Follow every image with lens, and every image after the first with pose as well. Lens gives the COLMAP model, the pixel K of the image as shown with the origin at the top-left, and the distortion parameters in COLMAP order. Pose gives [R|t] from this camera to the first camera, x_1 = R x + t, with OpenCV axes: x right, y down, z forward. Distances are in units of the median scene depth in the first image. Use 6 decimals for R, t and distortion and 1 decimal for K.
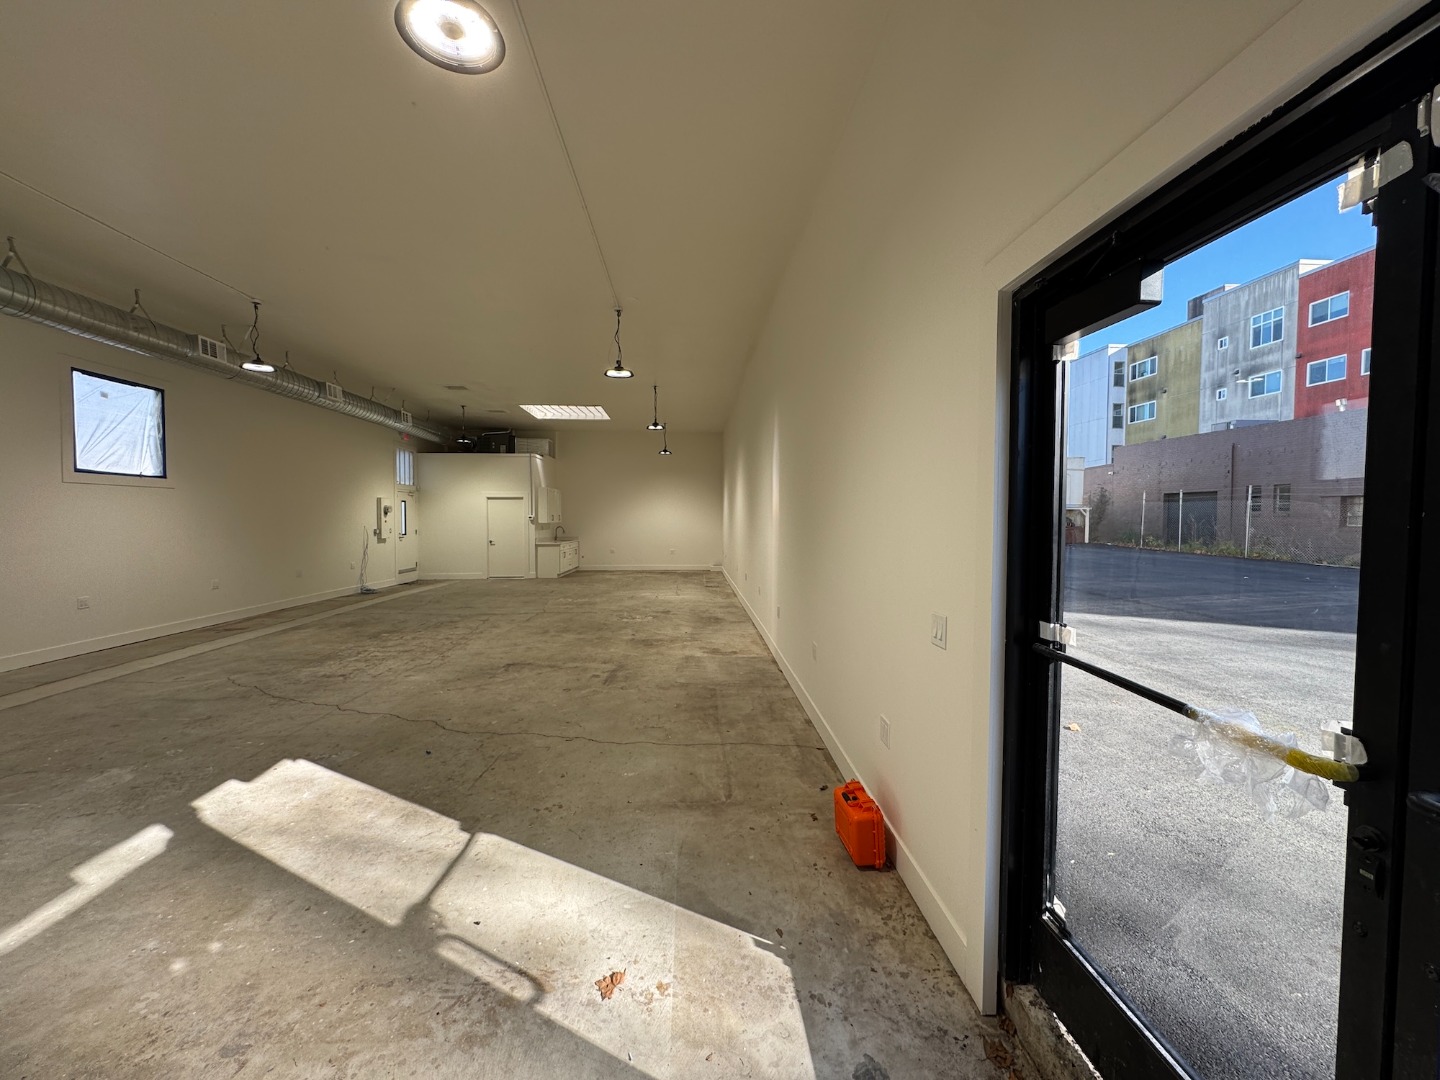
lens RADIAL K [[574.6, 0, 716.9], [0, 574.6, 538.8], [0, 0, 1]] dist [-0.003744, 0.000629]
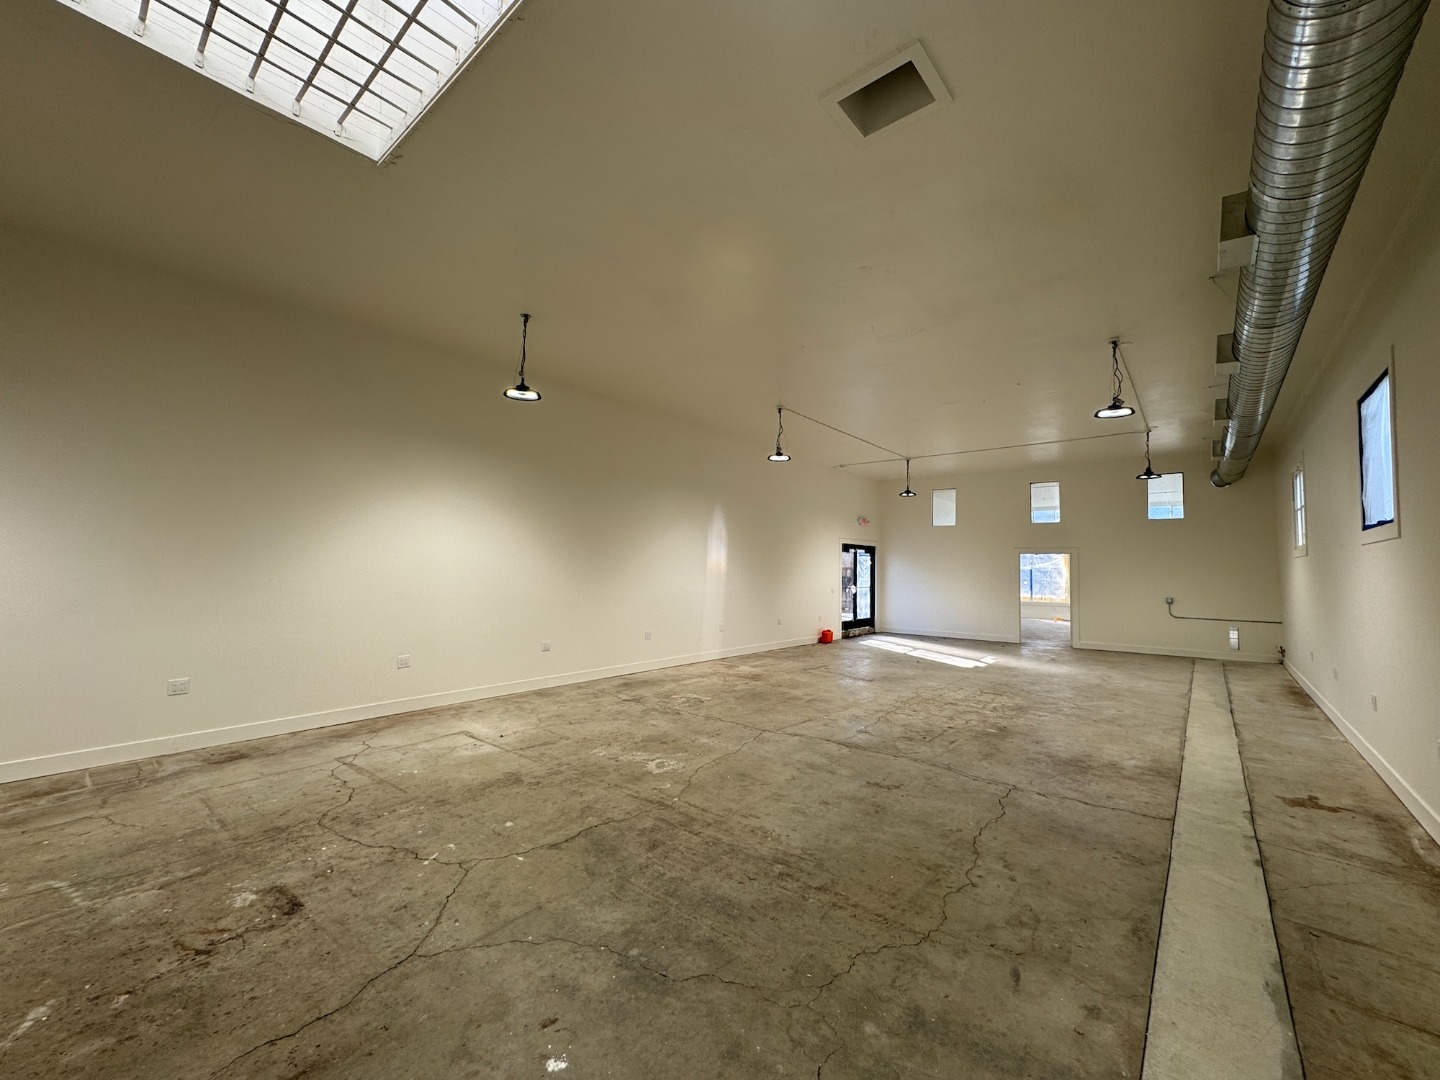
lens RADIAL K [[574.6, 0, 726.2], [0, 574.6, 548.8], [0, 0, 1]] dist [-0.003744, 0.000629]
pose [[-0.729539, 0.002376, 0.683935, -1.357668], [0.003356, 0.999994, 0.000105, -0.130021], [-0.683931, 0.002371, -0.729543, 2.874085]]
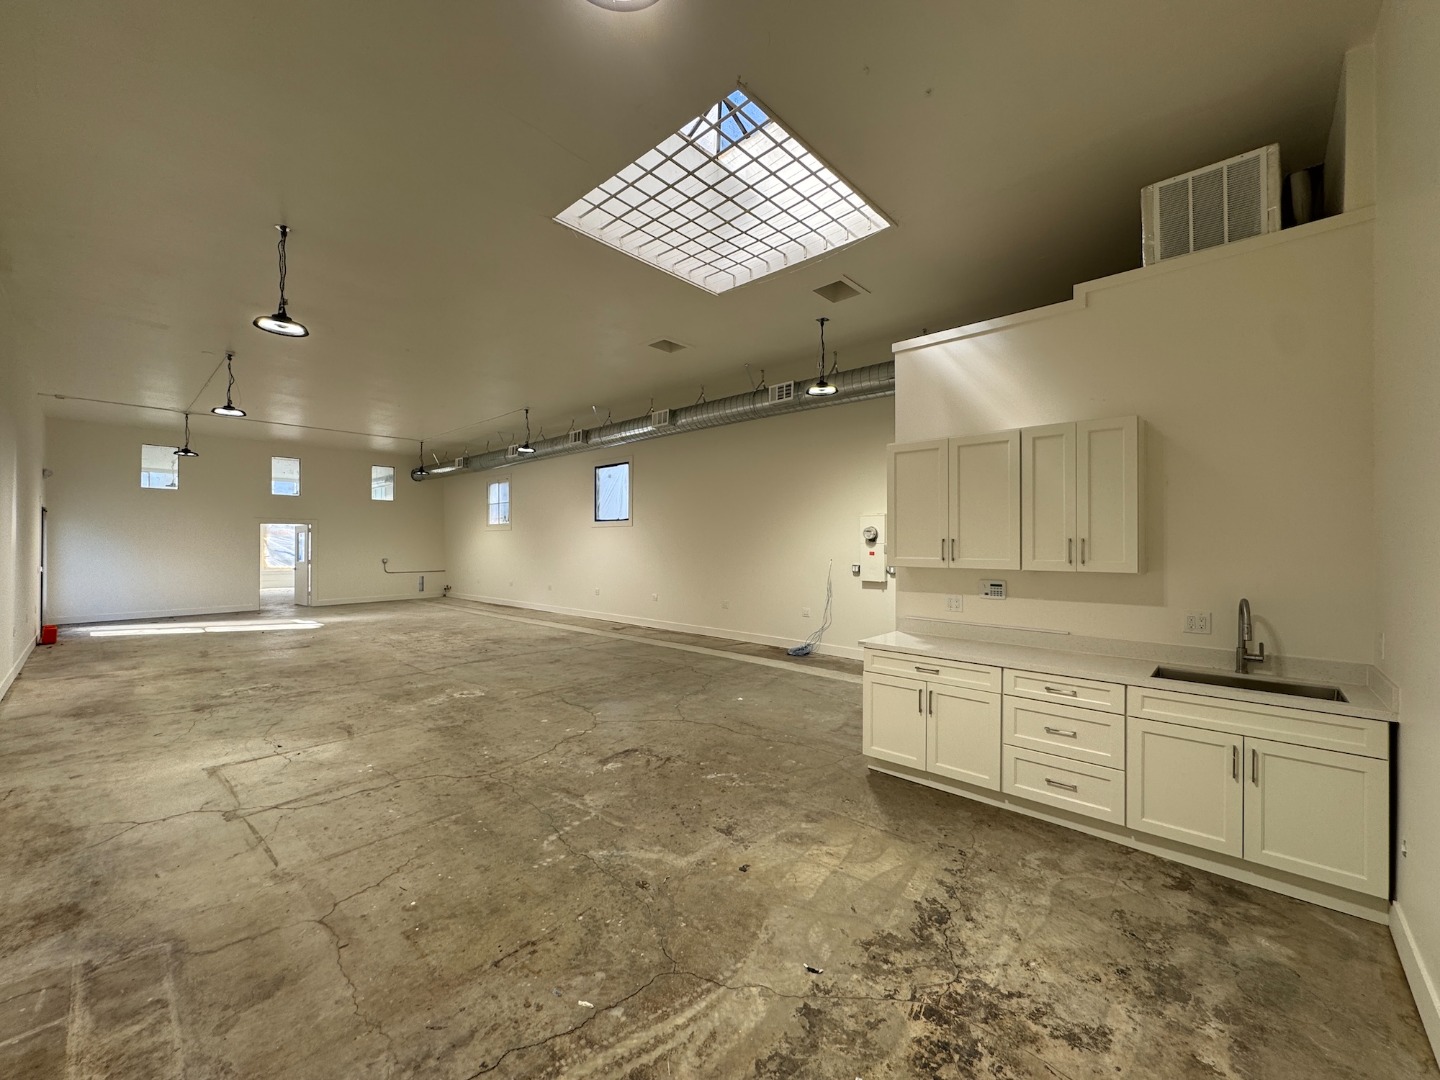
lens RADIAL K [[574.6, 0, 717.1], [0, 574.6, 537.9], [0, 0, 1]] dist [-0.003744, 0.000629]
pose [[-0.716907, -0.013133, -0.697045, -0.108756], [-0.029954, 0.999480, 0.011977, -0.129832], [0.696525, 0.029466, -0.716927, 3.499118]]
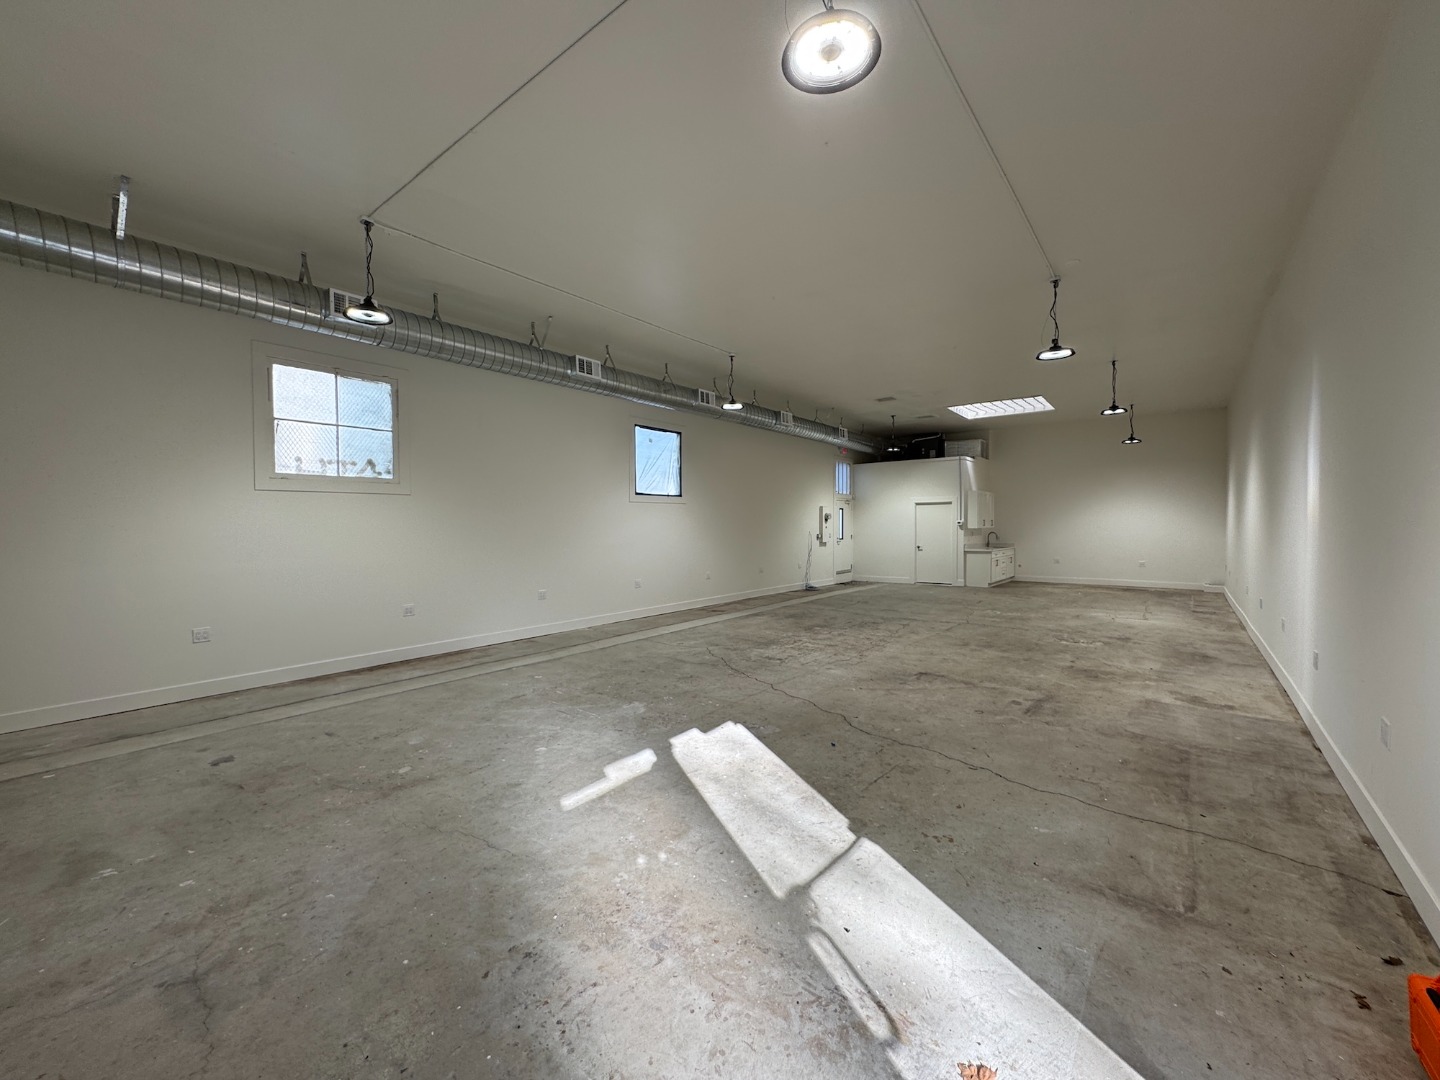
lens RADIAL K [[574.6, 0, 721.0], [0, 574.6, 538.7], [0, 0, 1]] dist [-0.003744, 0.000629]
pose [[0.750953, 0.009977, -0.660281, 0.032967], [-0.016138, 0.999865, -0.003247, -0.002144], [0.660159, 0.013094, 0.751012, 0.044875]]
